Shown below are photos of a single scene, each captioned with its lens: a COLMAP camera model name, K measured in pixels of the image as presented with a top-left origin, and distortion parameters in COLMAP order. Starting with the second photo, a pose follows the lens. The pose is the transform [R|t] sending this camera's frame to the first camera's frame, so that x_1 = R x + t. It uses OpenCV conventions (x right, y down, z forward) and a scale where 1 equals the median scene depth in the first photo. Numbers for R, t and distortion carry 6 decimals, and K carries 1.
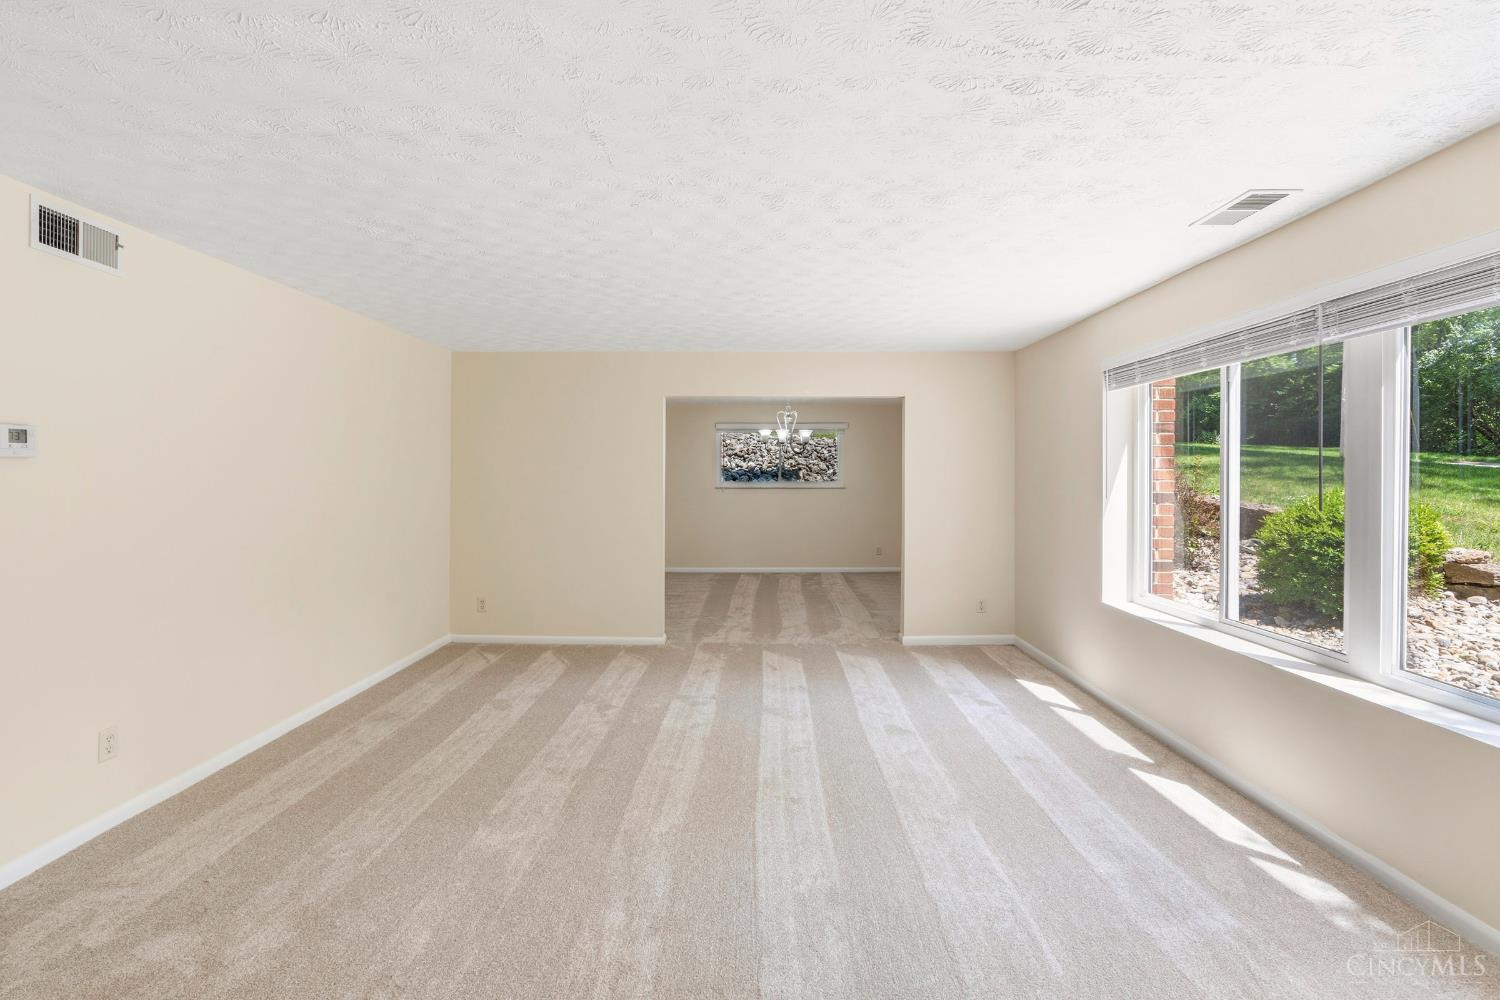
lens RADIAL K [[690.8, 0, 768.1], [0, 690.8, 465.6], [0, 0, 1]] dist [-0.009246, 0.002659]
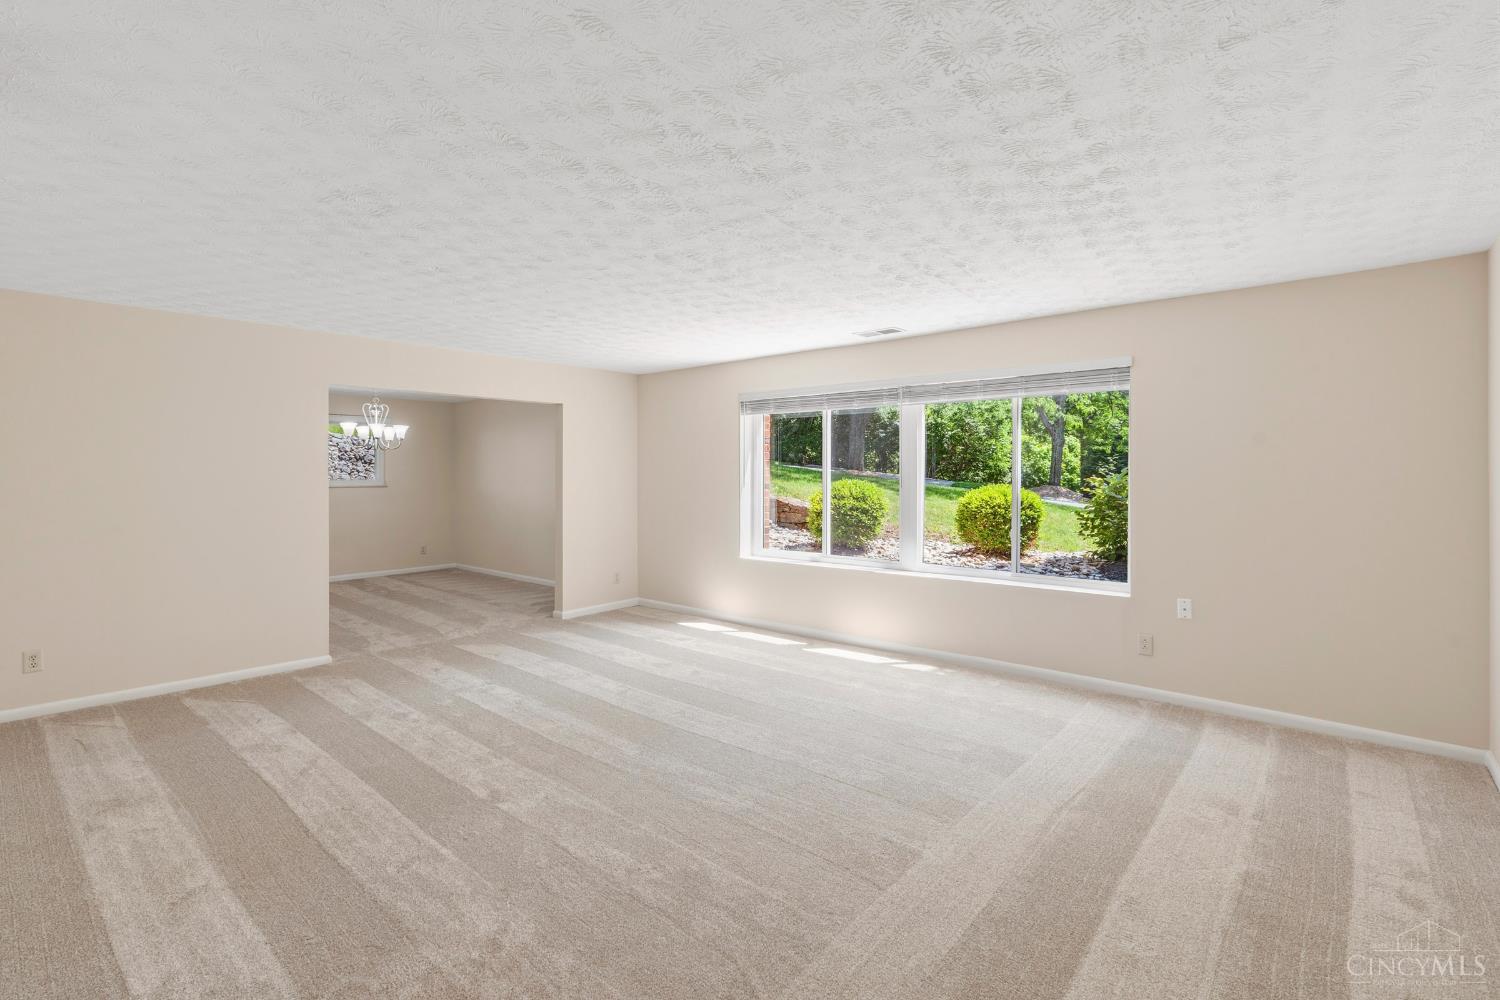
lens RADIAL K [[690.8, 0, 756.5], [0, 690.8, 464.8], [0, 0, 1]] dist [-0.009246, 0.002659]
pose [[0.646600, 0.006222, 0.762804, -0.743270], [-0.007864, 0.999968, -0.001490, 0.000541], [-0.762789, -0.005035, 0.646628, 0.011030]]
